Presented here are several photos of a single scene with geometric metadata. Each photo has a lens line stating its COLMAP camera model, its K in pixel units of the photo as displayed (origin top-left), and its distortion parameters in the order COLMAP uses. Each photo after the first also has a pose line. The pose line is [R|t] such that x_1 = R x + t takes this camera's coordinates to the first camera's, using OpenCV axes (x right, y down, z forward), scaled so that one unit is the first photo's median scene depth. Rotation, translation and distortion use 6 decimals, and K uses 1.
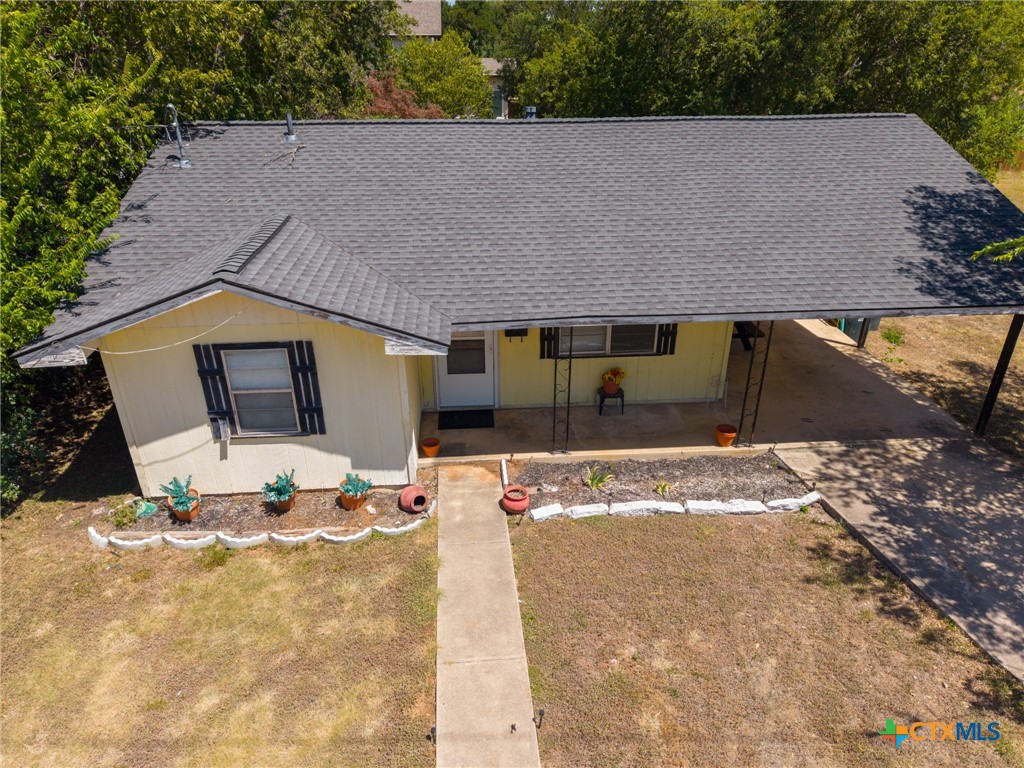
lens RADIAL K [[692.0, 0, 530.3], [0, 692.0, 387.7], [0, 0, 1]] dist [-0.001089, 0.010713]
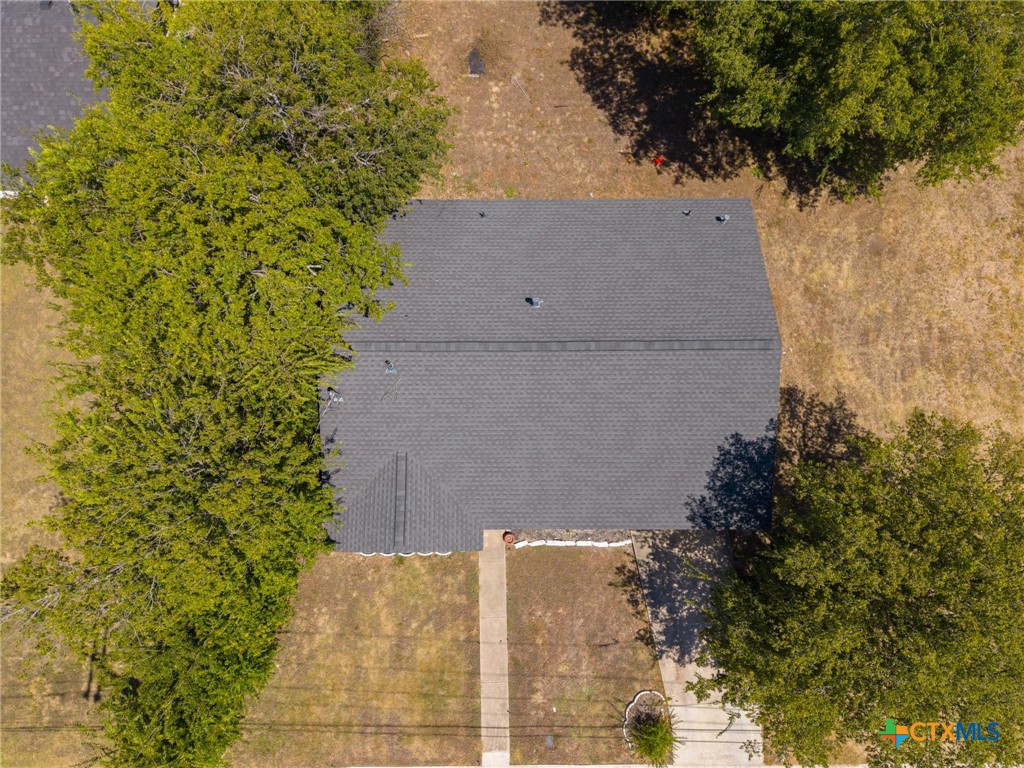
lens RADIAL K [[692.0, 0, 530.3], [0, 692.0, 387.7], [0, 0, 1]] dist [-0.001089, 0.010713]
pose [[0.995955, 0.089850, 0.001072, 0.004308], [-0.053853, 0.587310, 0.807568, -2.353496], [0.071931, -0.804359, 0.589773, -0.042430]]
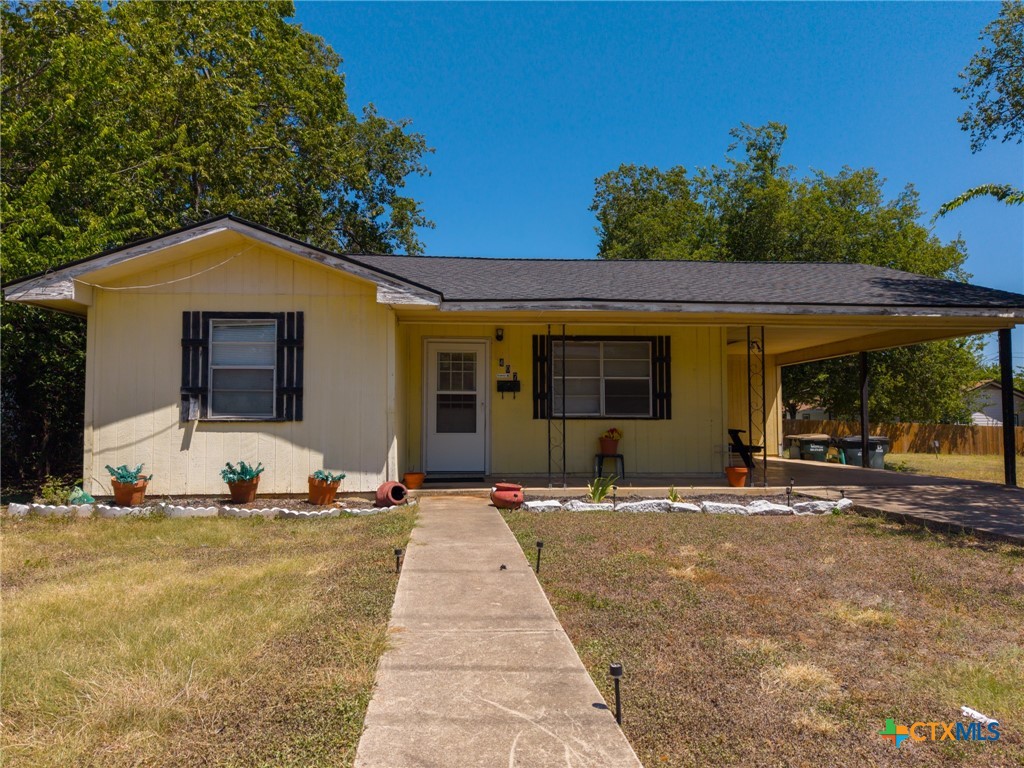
lens RADIAL K [[692.0, 0, 530.3], [0, 692.0, 387.7], [0, 0, 1]] dist [-0.001089, 0.010713]
pose [[0.999880, -0.011025, 0.010923, 0.000084], [0.015007, 0.866268, -0.499355, 0.510079], [-0.003957, 0.499459, 0.866329, 0.178786]]
